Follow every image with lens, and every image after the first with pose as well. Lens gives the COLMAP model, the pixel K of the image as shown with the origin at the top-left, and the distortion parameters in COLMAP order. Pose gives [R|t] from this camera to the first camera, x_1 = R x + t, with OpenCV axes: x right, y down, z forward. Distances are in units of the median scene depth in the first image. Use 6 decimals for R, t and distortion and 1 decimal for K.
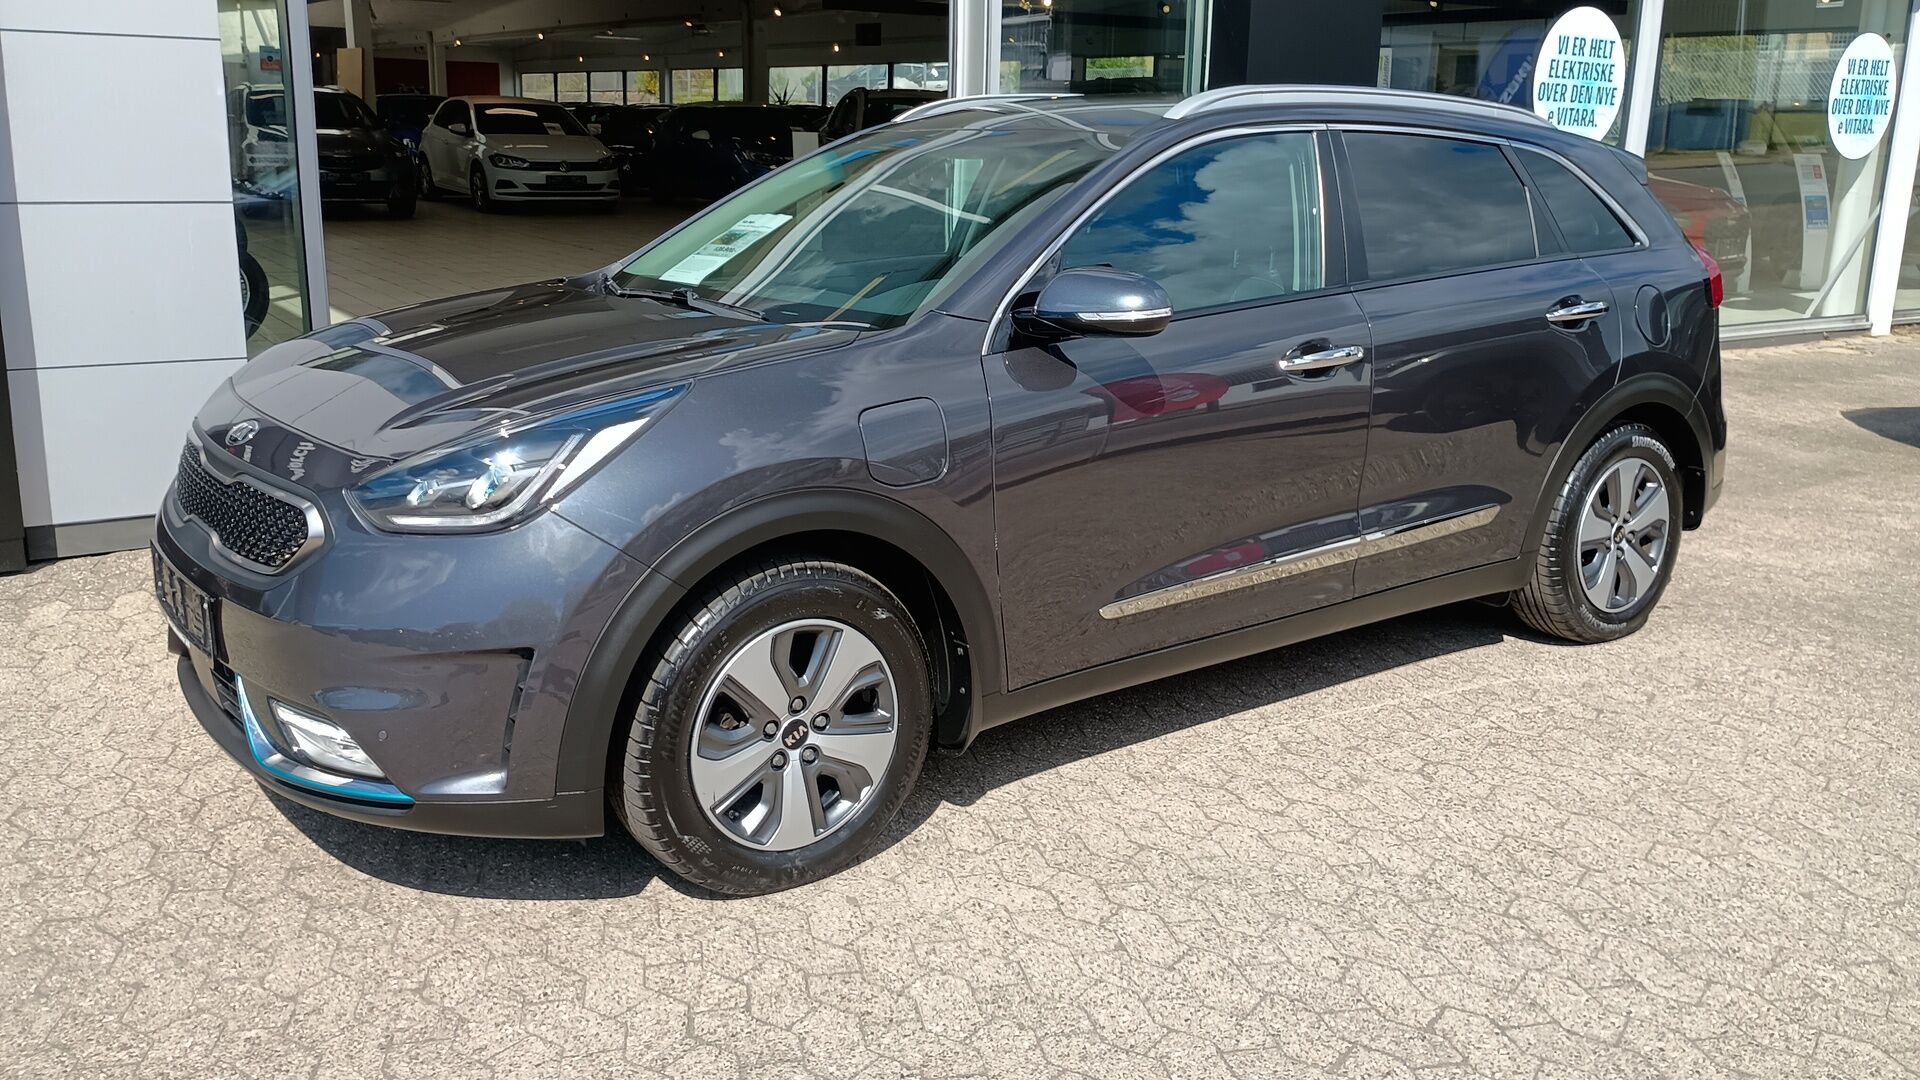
lens RADIAL K [[1610.0, 0, 959.6], [0, 1610.0, 530.9], [0, 0, 1]] dist [0.052046, -0.048338]
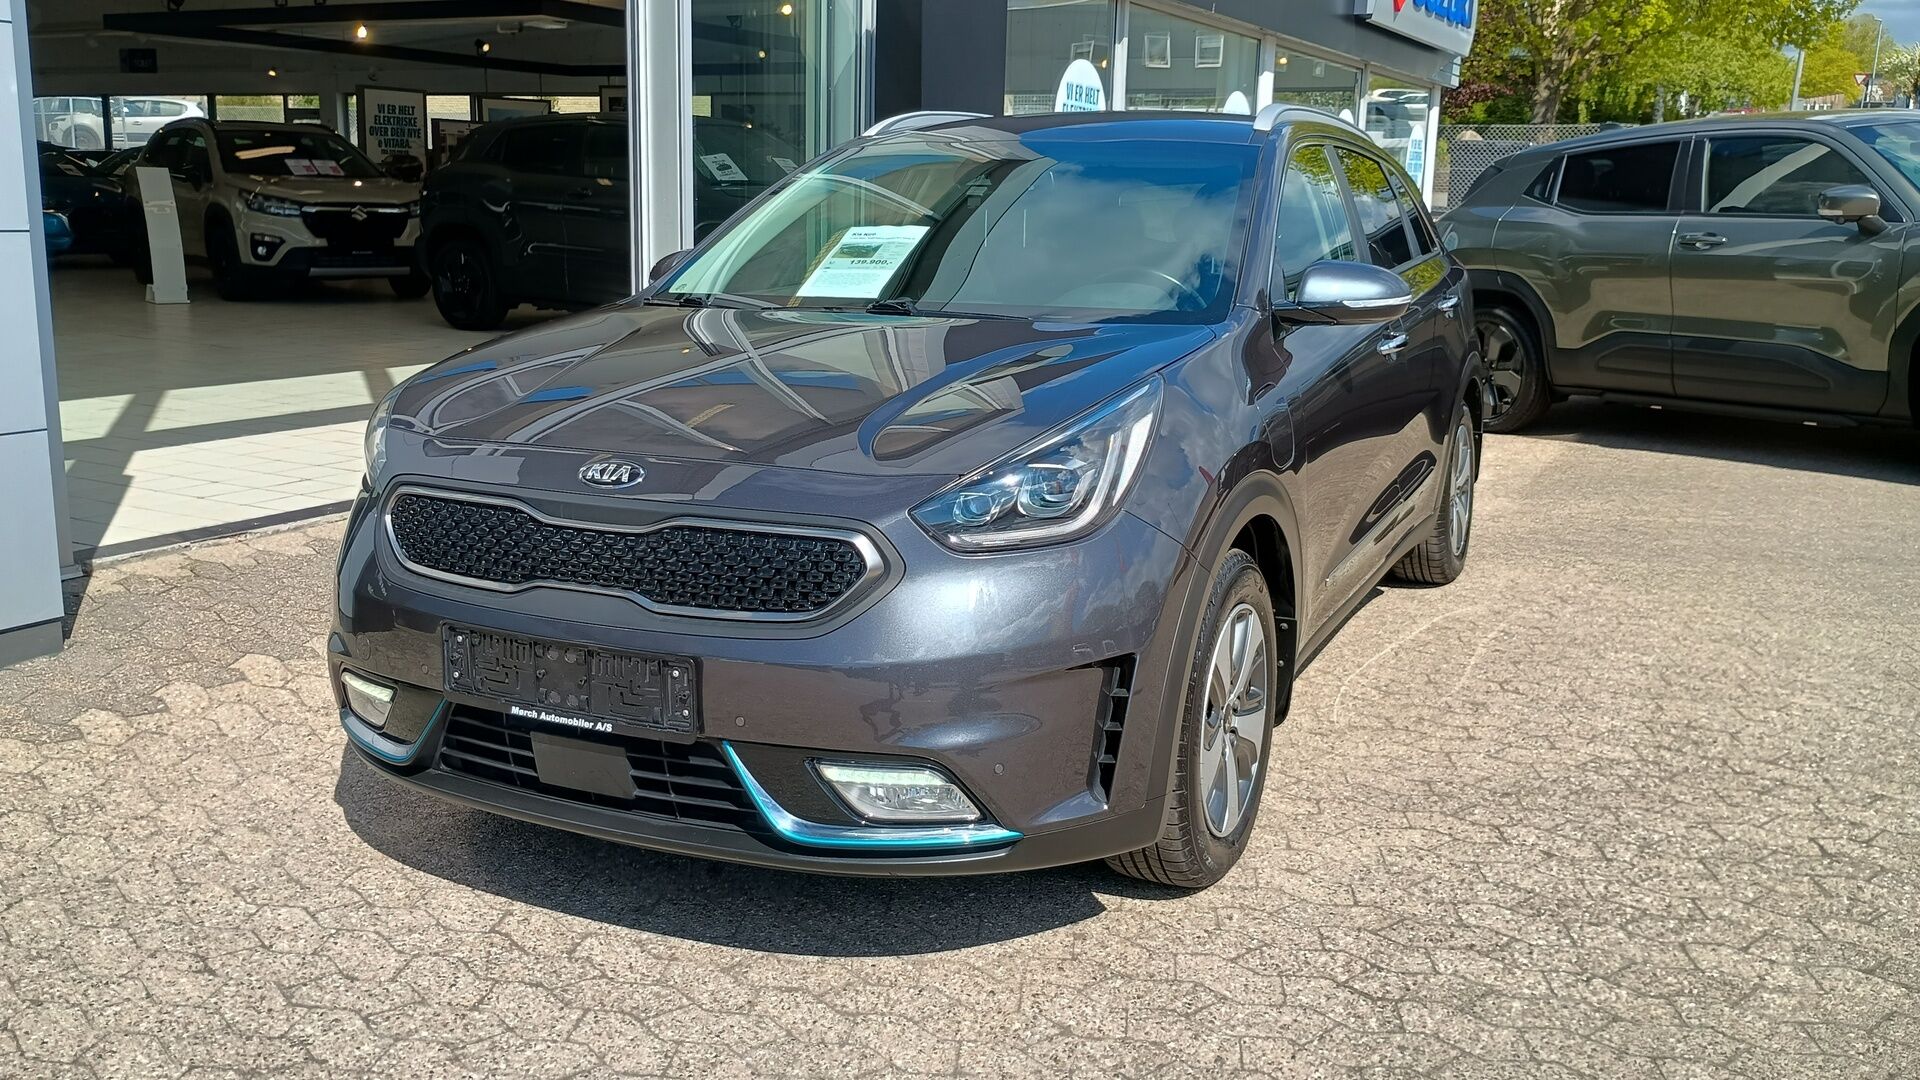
lens RADIAL K [[1610.0, 0, 970.5], [0, 1610.0, 541.2], [0, 0, 1]] dist [0.052046, -0.048338]
pose [[0.878239, -0.103128, 0.466970, -0.625870], [0.115805, 0.993271, 0.001561, -0.004695], [-0.463989, 0.052706, 0.884272, 0.149769]]
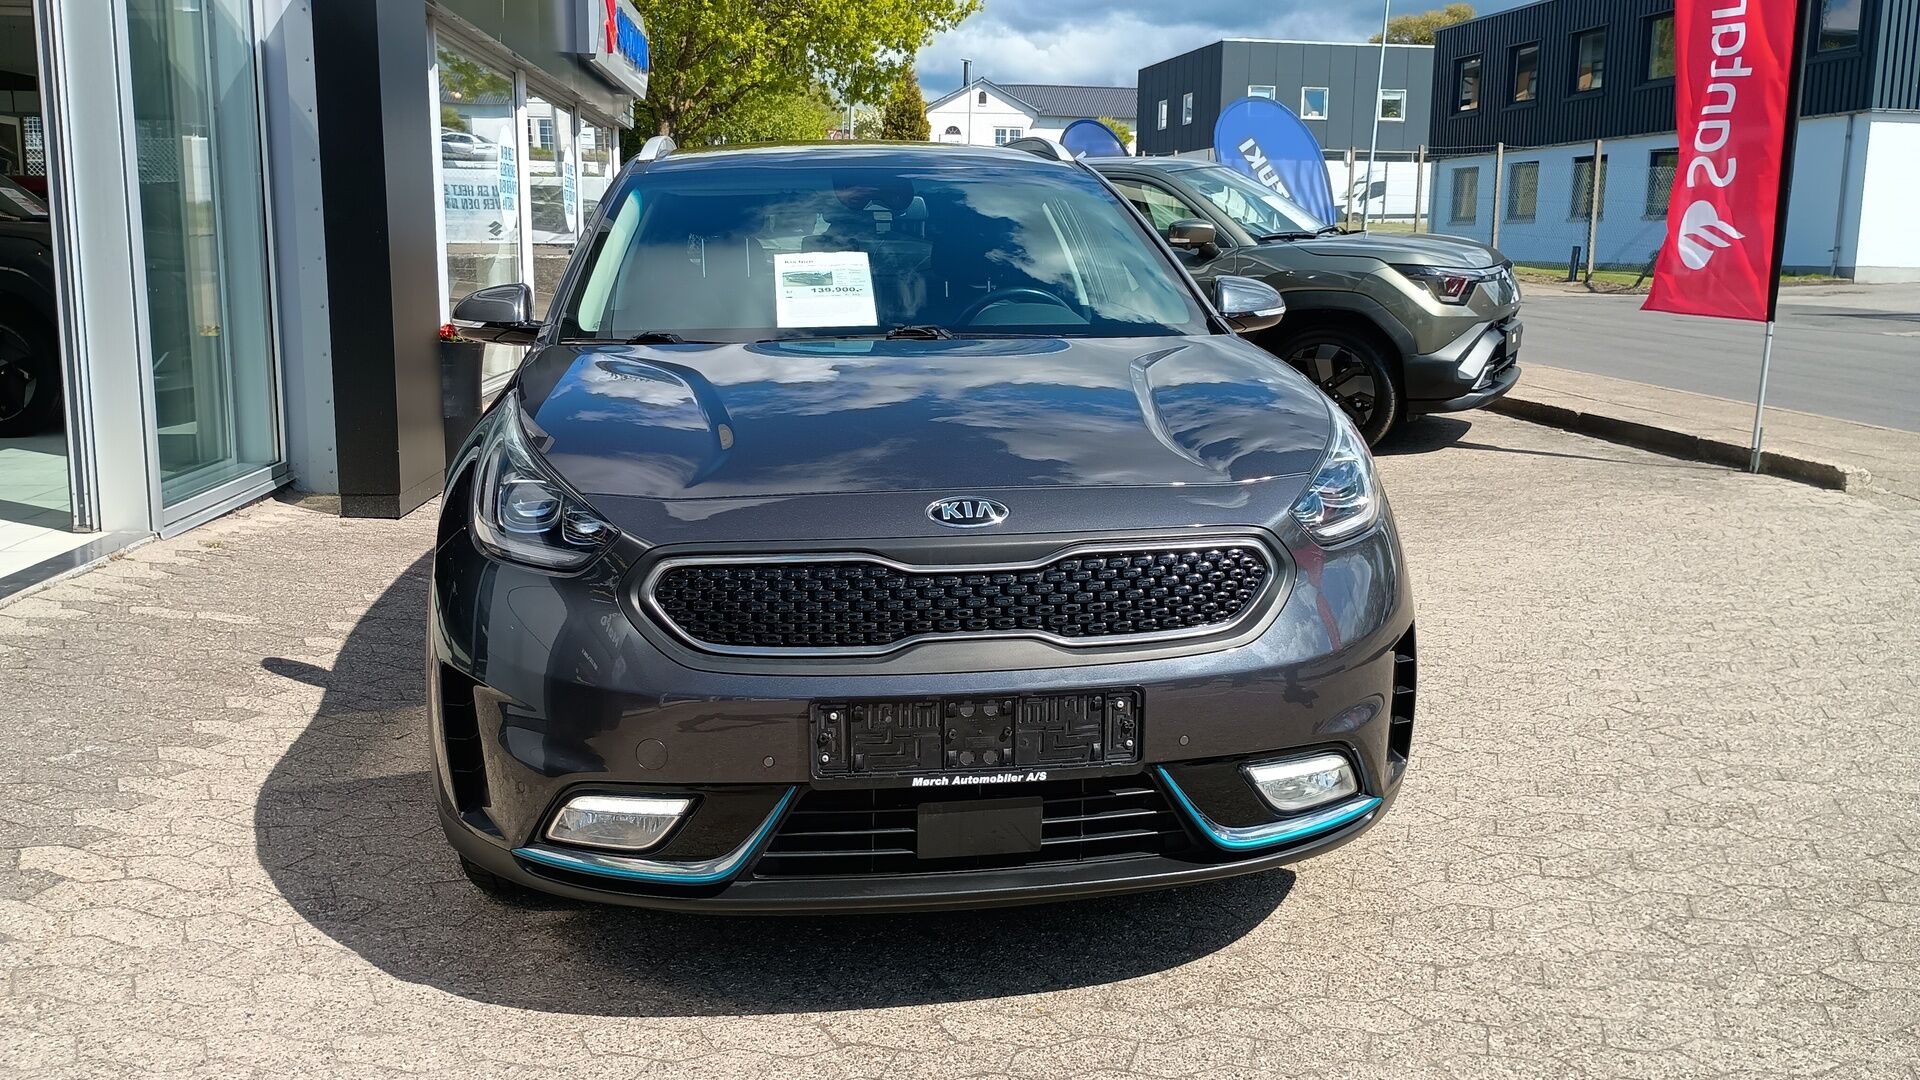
lens RADIAL K [[1610.0, 0, 970.2], [0, 1610.0, 537.0], [0, 0, 1]] dist [0.052046, -0.048338]
pose [[0.462125, -0.172820, 0.869812, -1.048693], [0.220935, 0.972338, 0.075809, -0.100800], [-0.858853, 0.157139, 0.487524, 0.565686]]
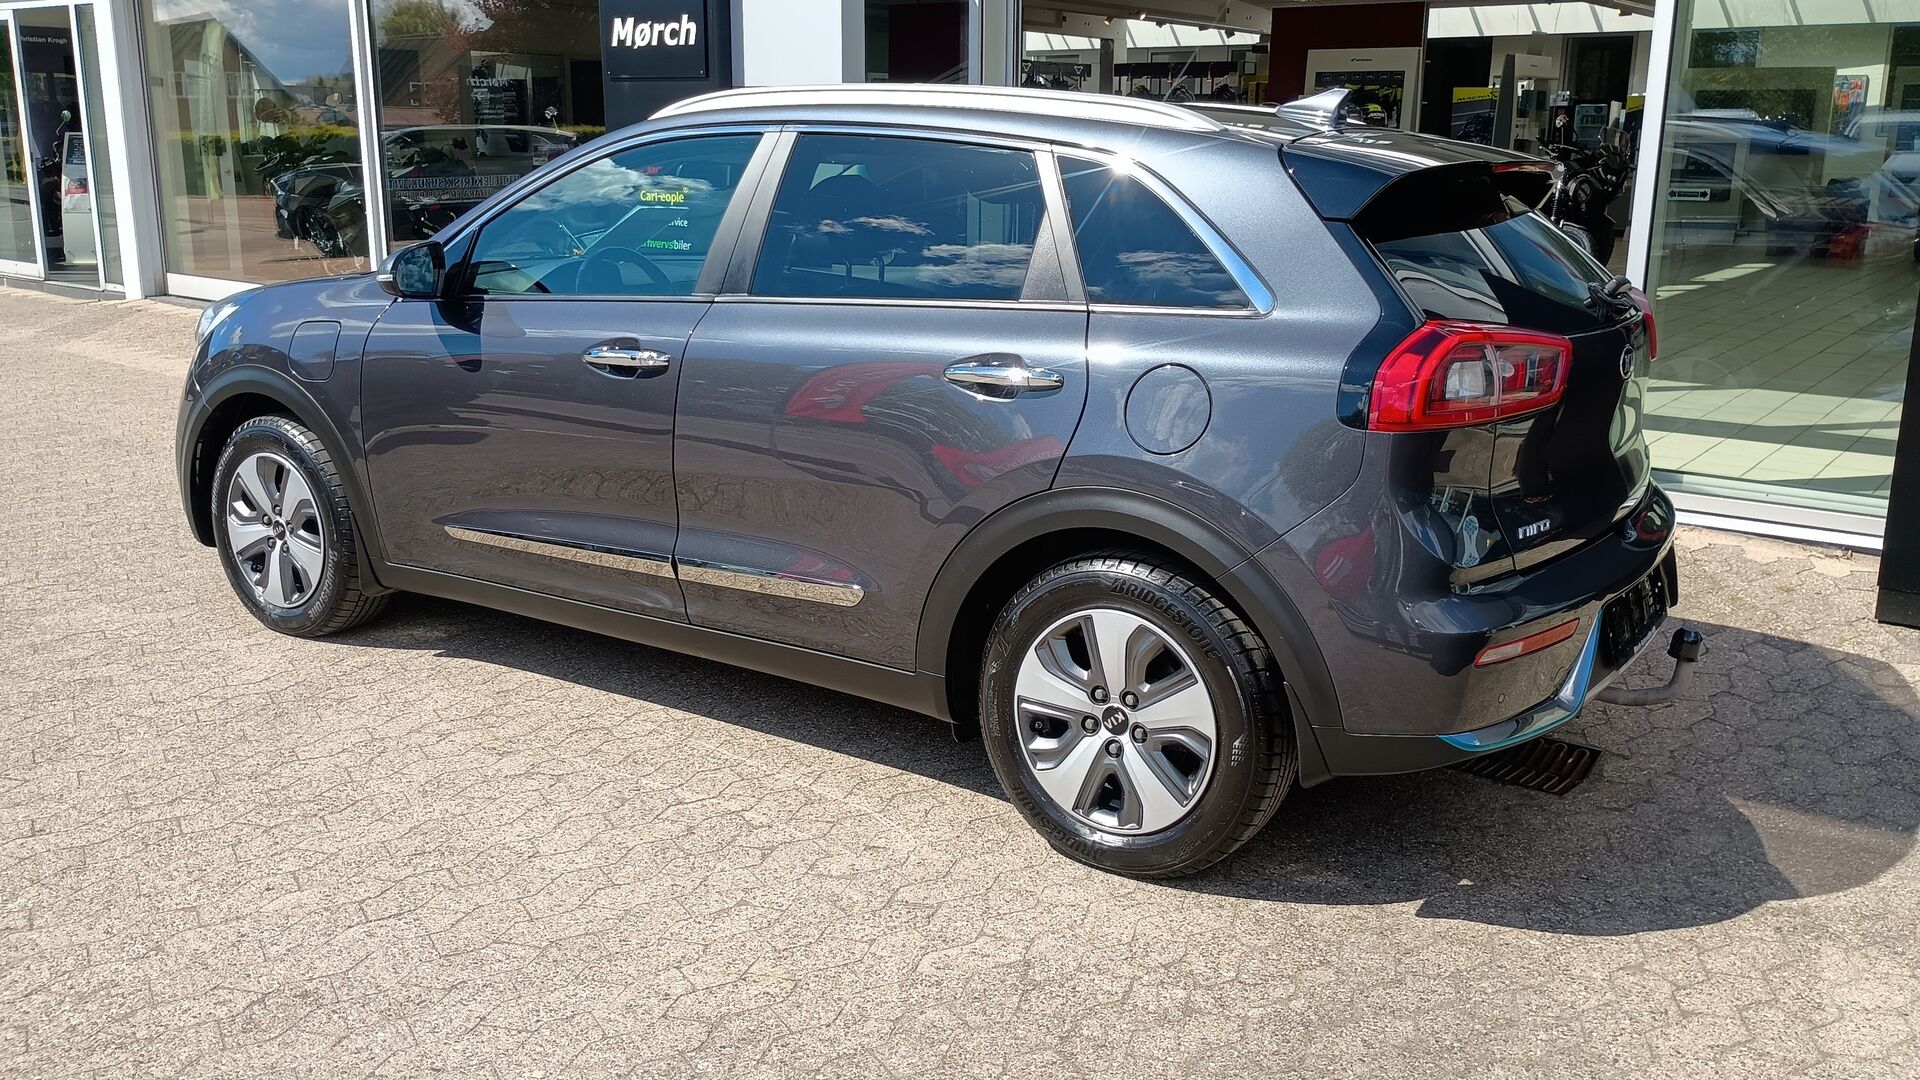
lens RADIAL K [[1610.0, 0, 949.6], [0, 1610.0, 526.1], [0, 0, 1]] dist [0.052046, -0.048338]
pose [[0.330242, 0.208725, -0.920529, 1.333732], [-0.236313, 0.962469, 0.133457, -0.203092], [0.913836, 0.173460, 0.367172, 0.897331]]
